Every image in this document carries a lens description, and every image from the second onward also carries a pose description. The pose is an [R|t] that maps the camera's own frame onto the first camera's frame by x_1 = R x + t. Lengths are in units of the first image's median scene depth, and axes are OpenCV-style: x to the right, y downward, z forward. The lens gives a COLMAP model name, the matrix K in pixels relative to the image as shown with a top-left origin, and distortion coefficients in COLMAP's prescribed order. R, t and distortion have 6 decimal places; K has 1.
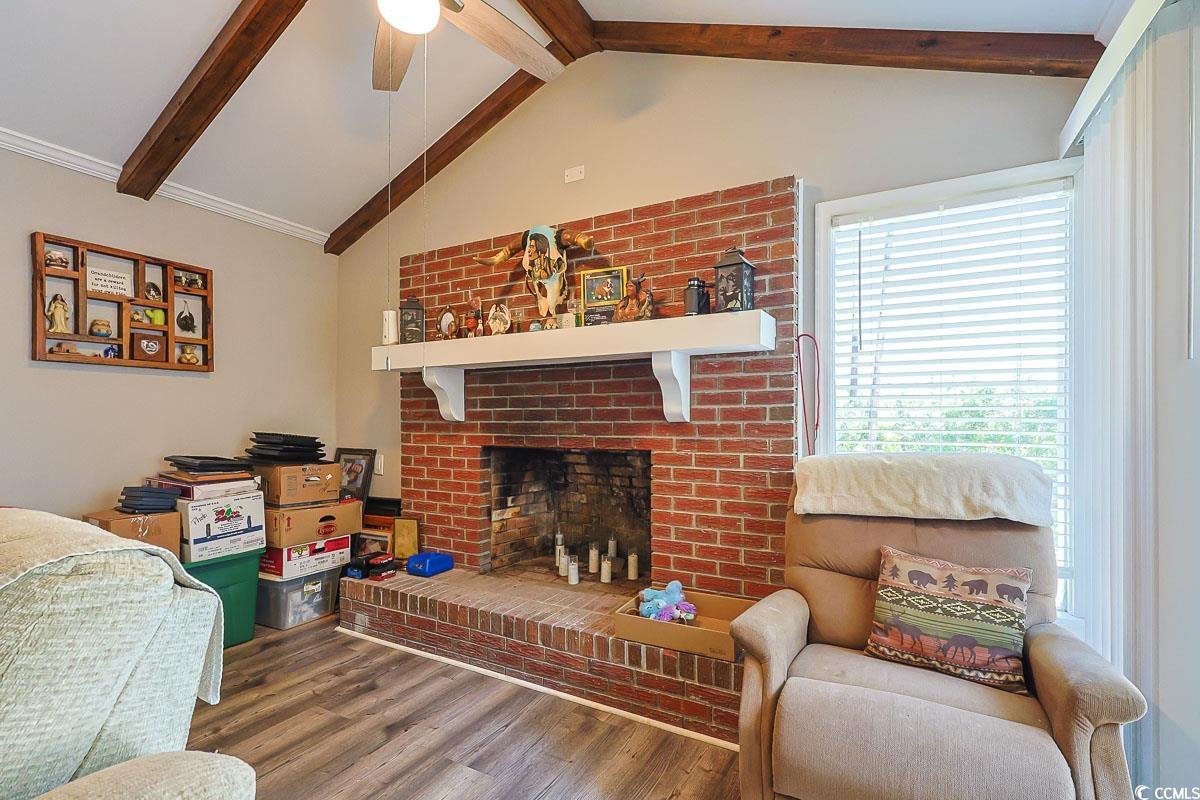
lens RADIAL K [[524.8, 0, 620.0], [0, 524.8, 407.6], [0, 0, 1]] dist [0.001462, 0.000565]
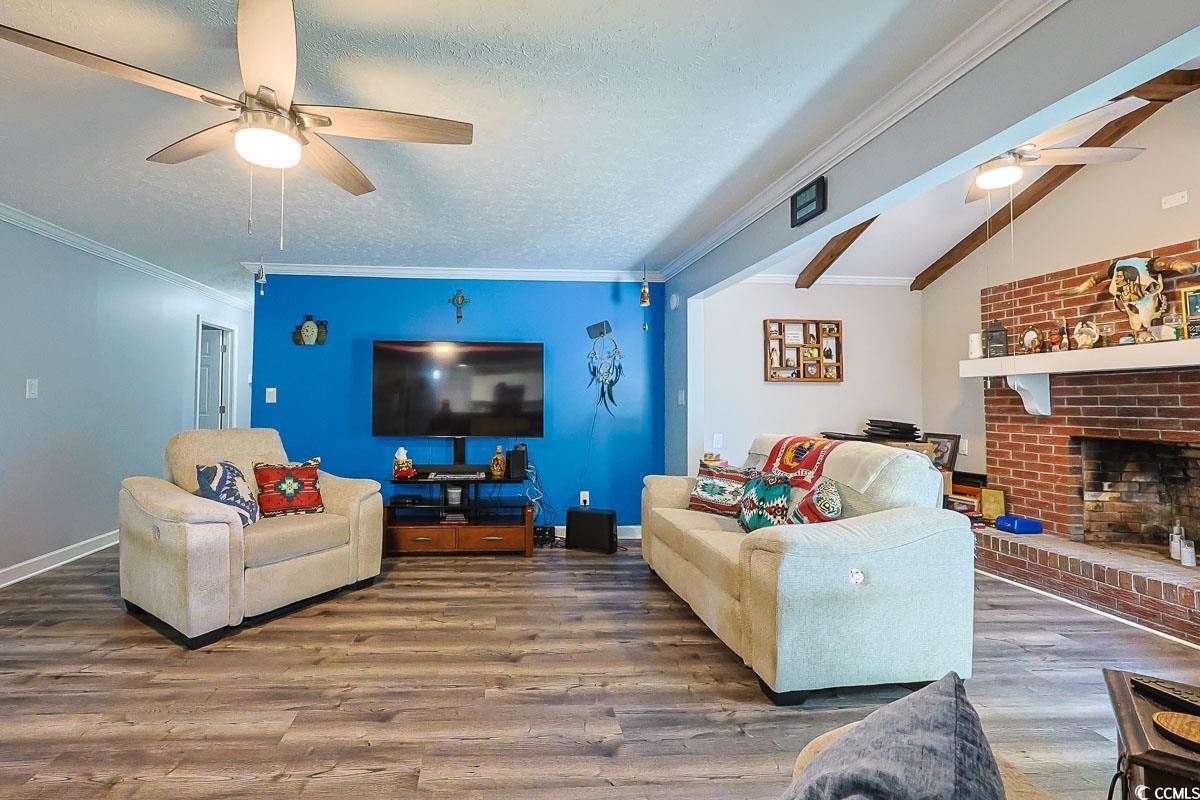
lens RADIAL K [[452.4, 0, 598.6], [0, 452.4, 394.1], [0, 0, 1]] dist [-0.000855, -0.000264]
pose [[0.475464, -0.021470, -0.879473, 0.135560], [0.012788, 0.999765, -0.017493, -0.019320], [0.879642, -0.002930, 0.475626, -0.445447]]
